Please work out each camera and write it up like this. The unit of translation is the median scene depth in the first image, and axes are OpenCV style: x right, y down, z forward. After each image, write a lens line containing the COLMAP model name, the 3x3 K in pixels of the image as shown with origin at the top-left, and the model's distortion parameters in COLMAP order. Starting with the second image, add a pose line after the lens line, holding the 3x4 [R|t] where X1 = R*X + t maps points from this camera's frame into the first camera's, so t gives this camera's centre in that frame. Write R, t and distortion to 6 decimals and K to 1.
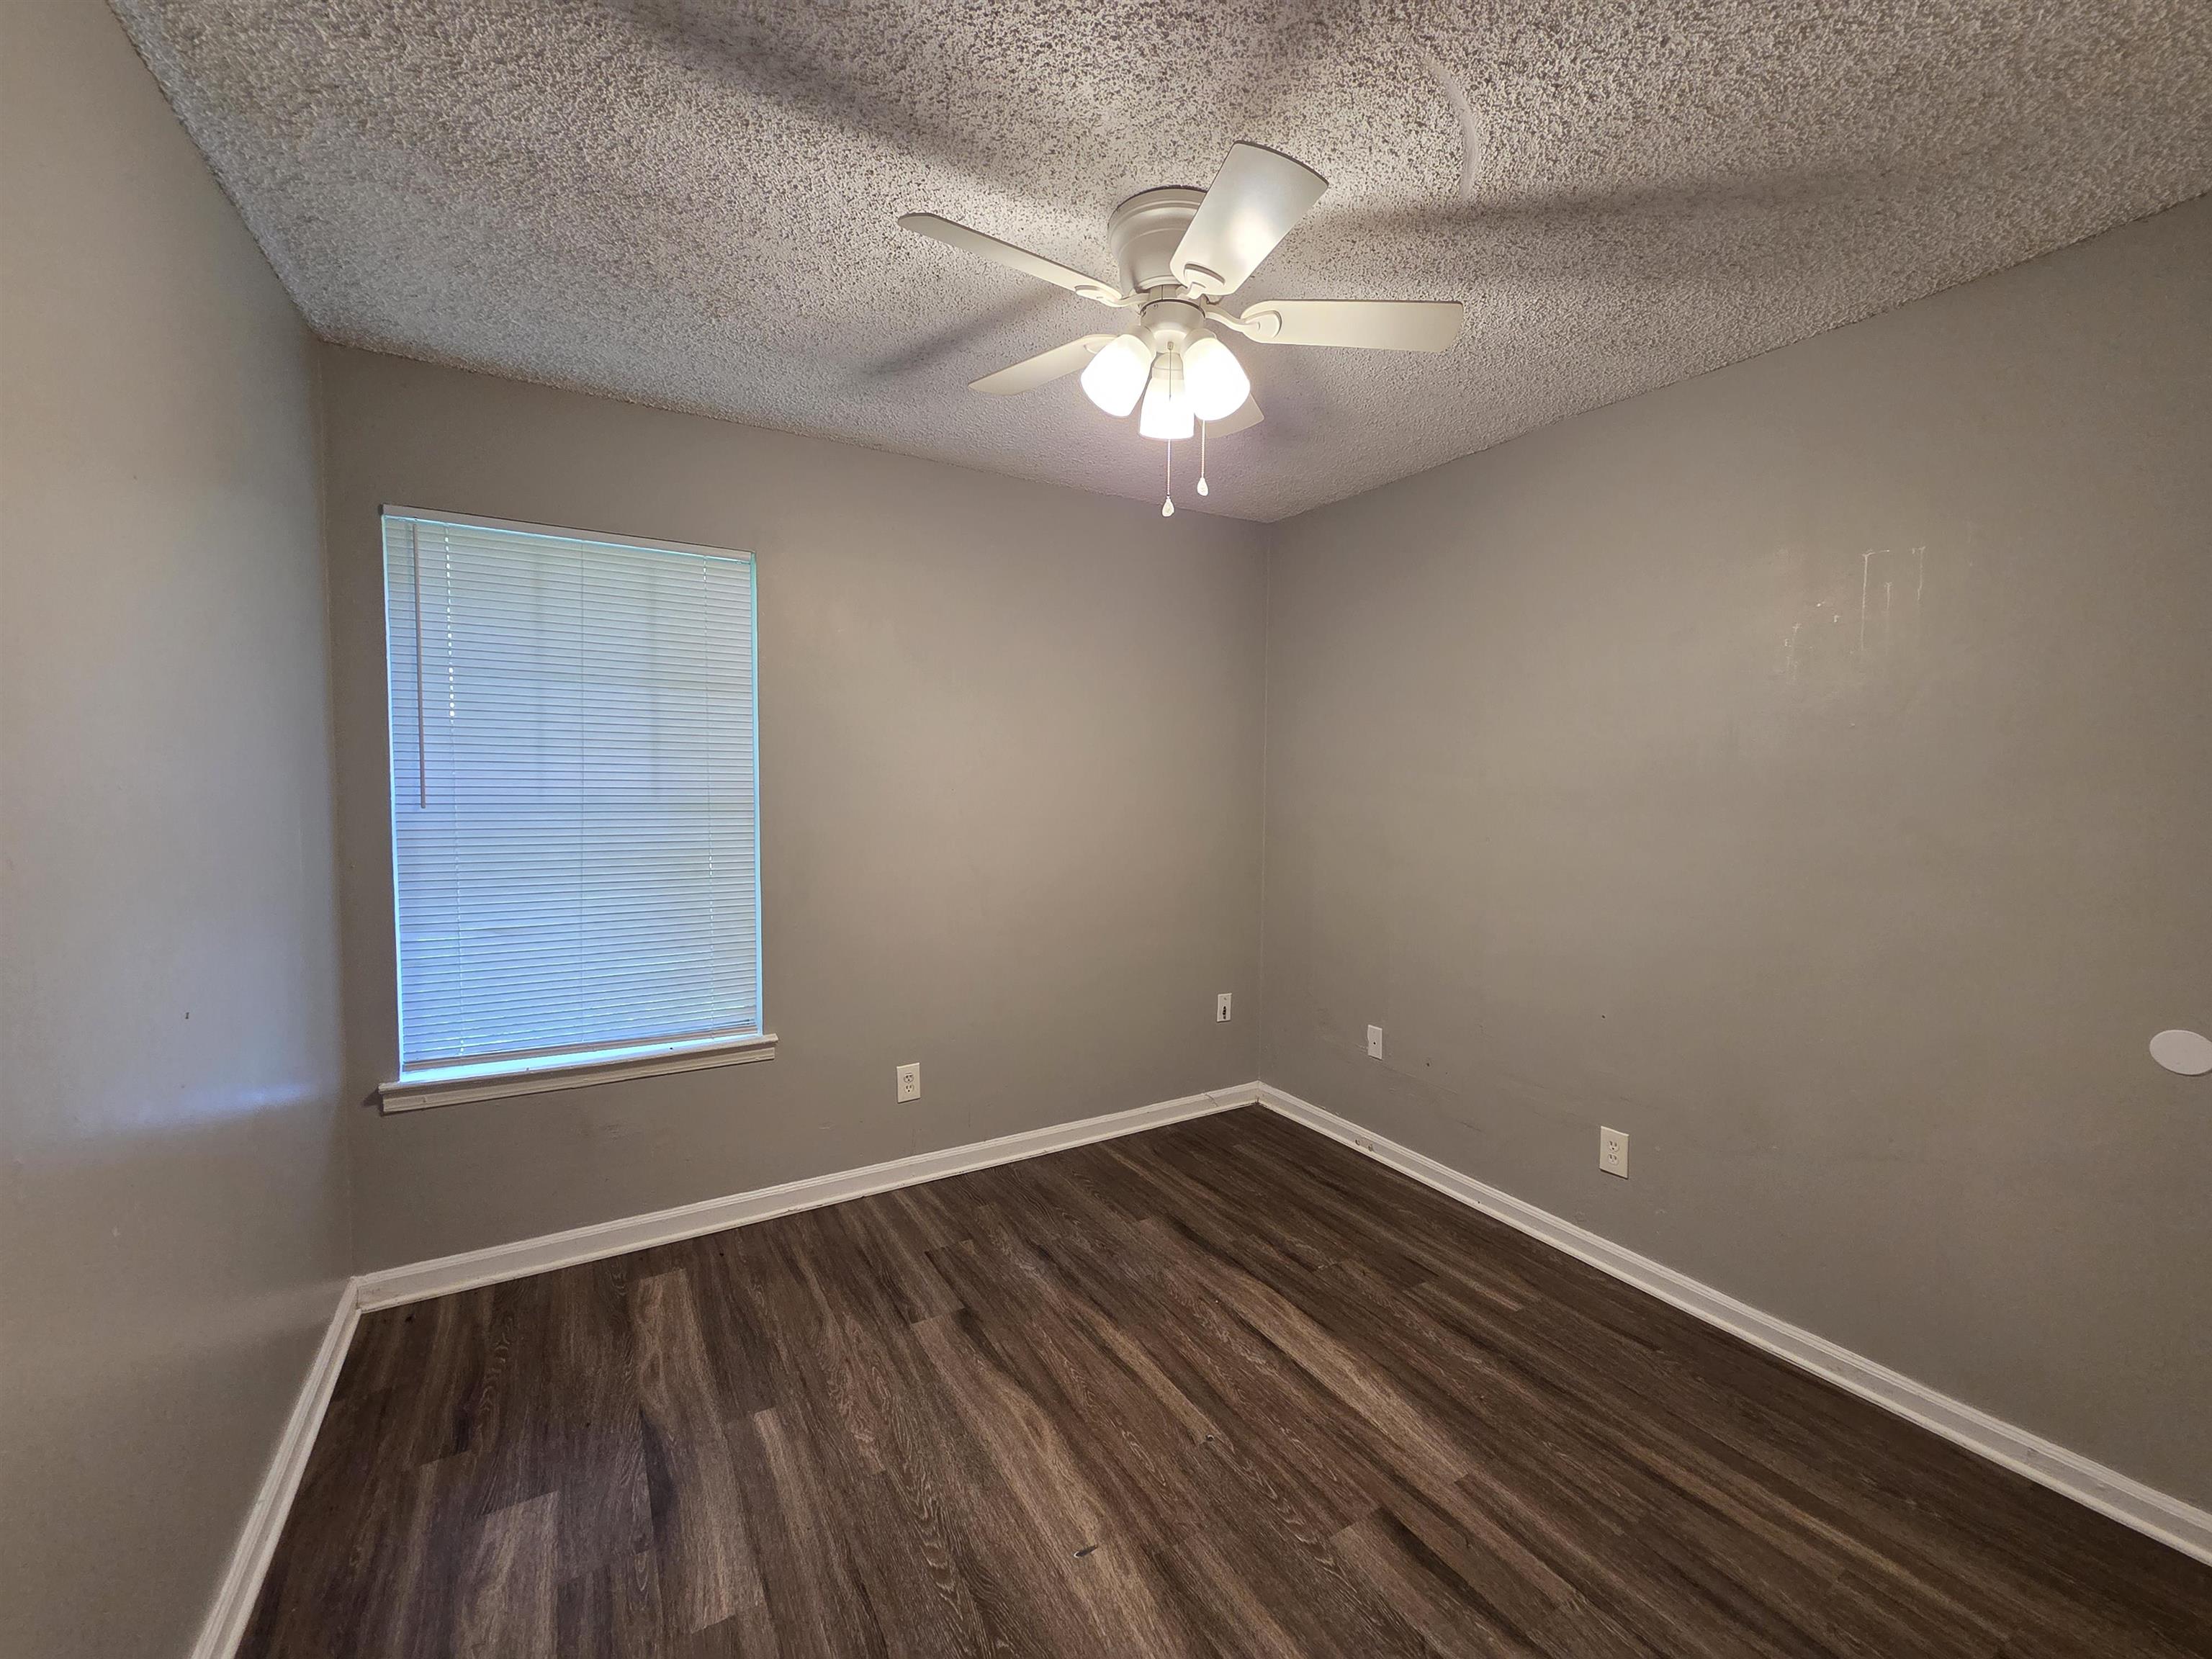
lens RADIAL K [[900.8, 0, 1108.4], [0, 900.8, 829.0], [0, 0, 1]] dist [0.004150, -0.000171]
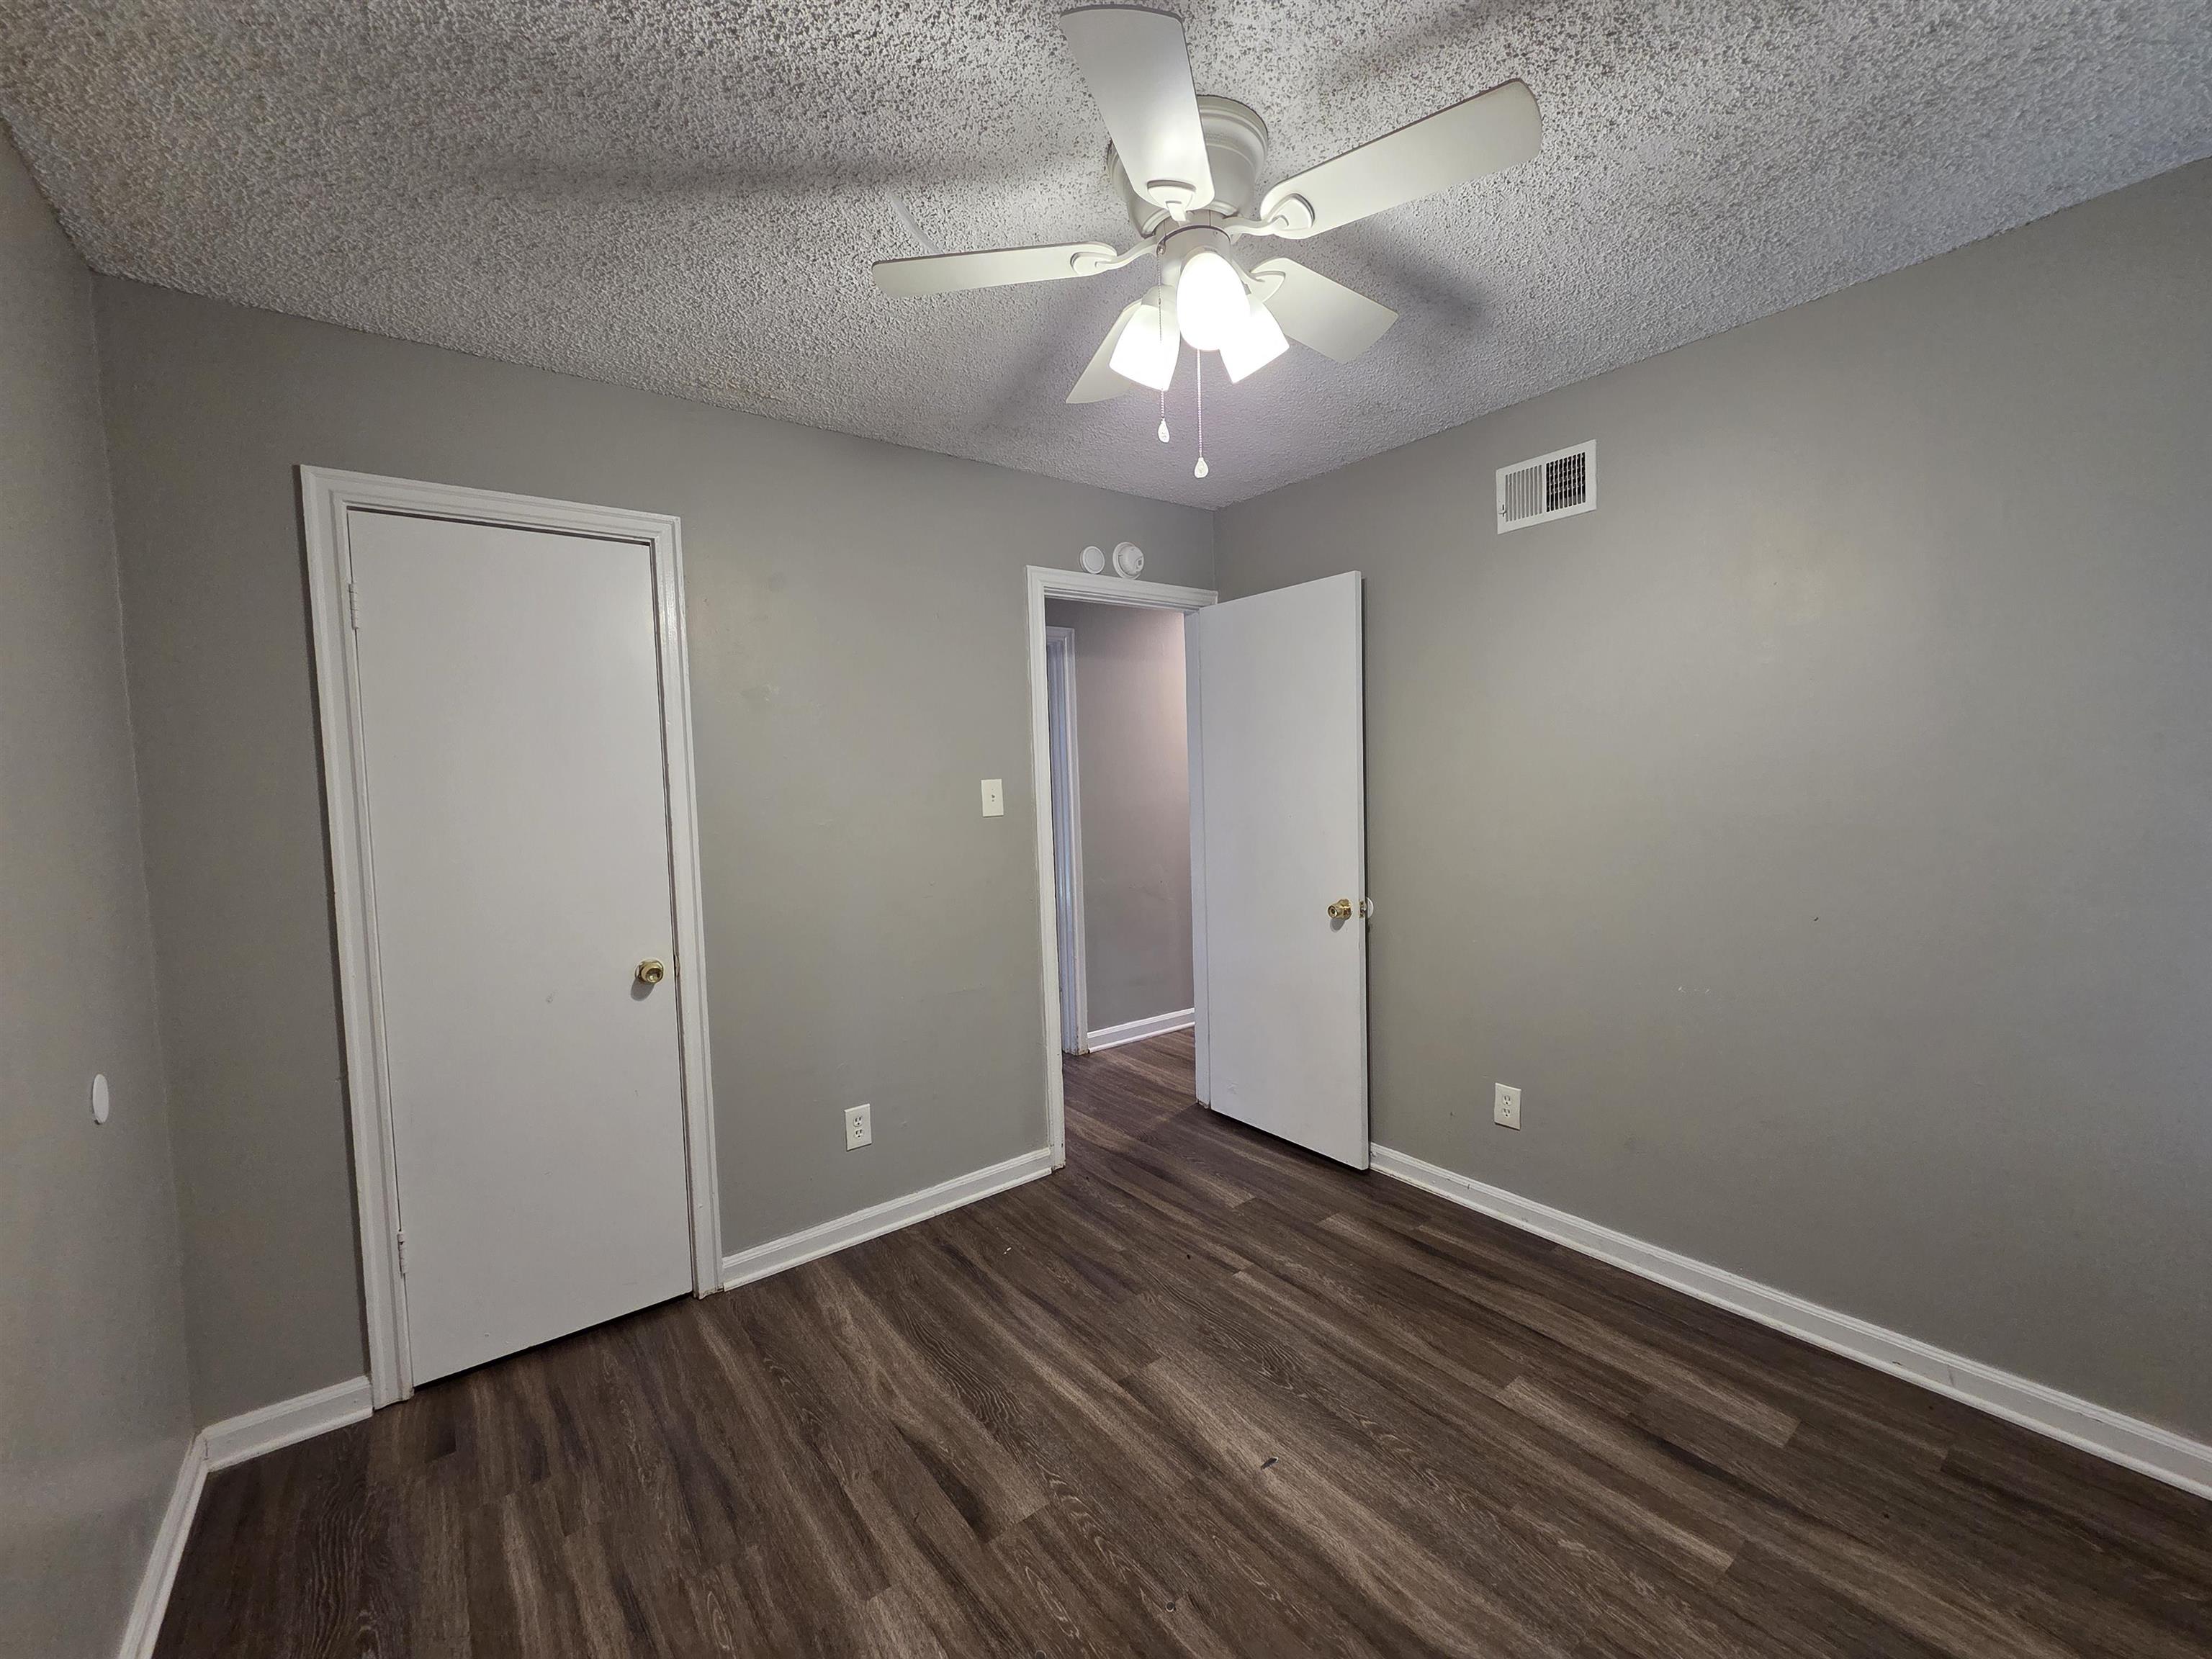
lens RADIAL K [[900.8, 0, 1104.8], [0, 900.8, 825.5], [0, 0, 1]] dist [0.004150, -0.000171]
pose [[-0.993225, 0.026097, -0.113237, 0.268164], [0.012517, 0.992813, 0.119020, -0.114261], [0.115529, 0.116796, -0.986414, 1.879244]]
